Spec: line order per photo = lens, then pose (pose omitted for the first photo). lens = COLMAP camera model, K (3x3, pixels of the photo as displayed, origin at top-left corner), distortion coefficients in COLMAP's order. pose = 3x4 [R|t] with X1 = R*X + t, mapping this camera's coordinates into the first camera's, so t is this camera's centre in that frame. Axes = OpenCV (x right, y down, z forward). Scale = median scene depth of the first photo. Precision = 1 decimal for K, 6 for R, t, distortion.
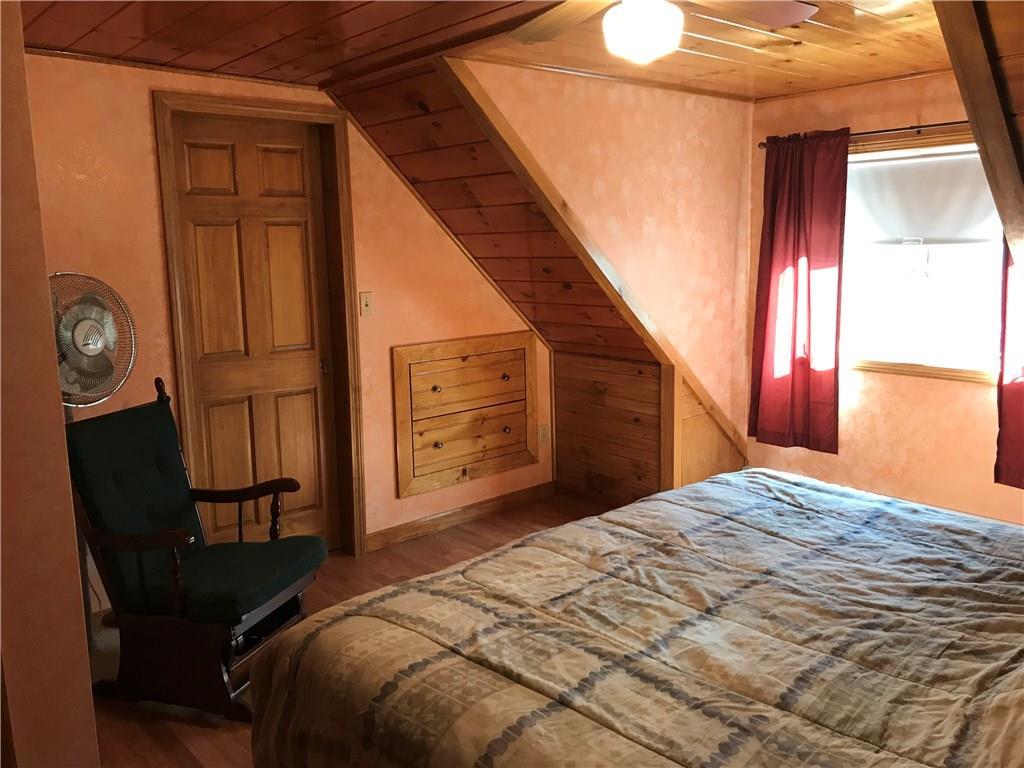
lens RADIAL K [[862.8, 0, 512.0], [0, 862.8, 384.0], [0, 0, 1]] dist [0.021564, 0.015927]
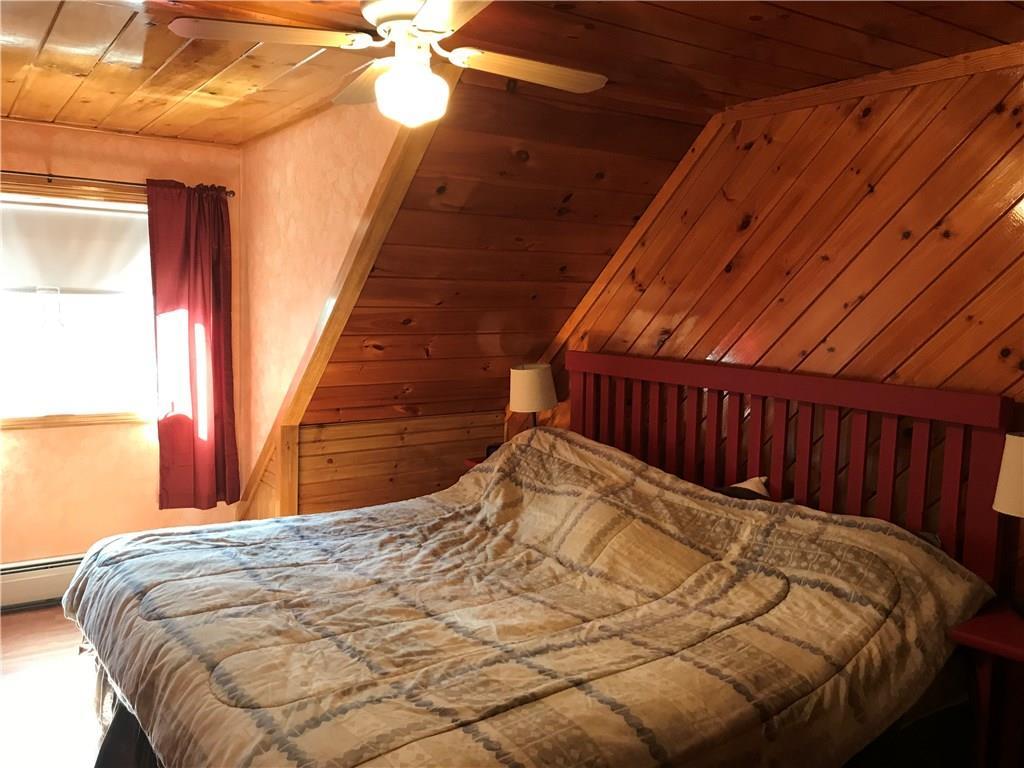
lens RADIAL K [[862.8, 0, 512.0], [0, 862.8, 384.0], [0, 0, 1]] dist [0.021564, 0.015927]
pose [[0.118234, -0.078006, 0.989917, -0.735567], [0.138188, 0.988502, 0.061389, -0.078021], [-0.983323, 0.129537, 0.127654, 0.609158]]
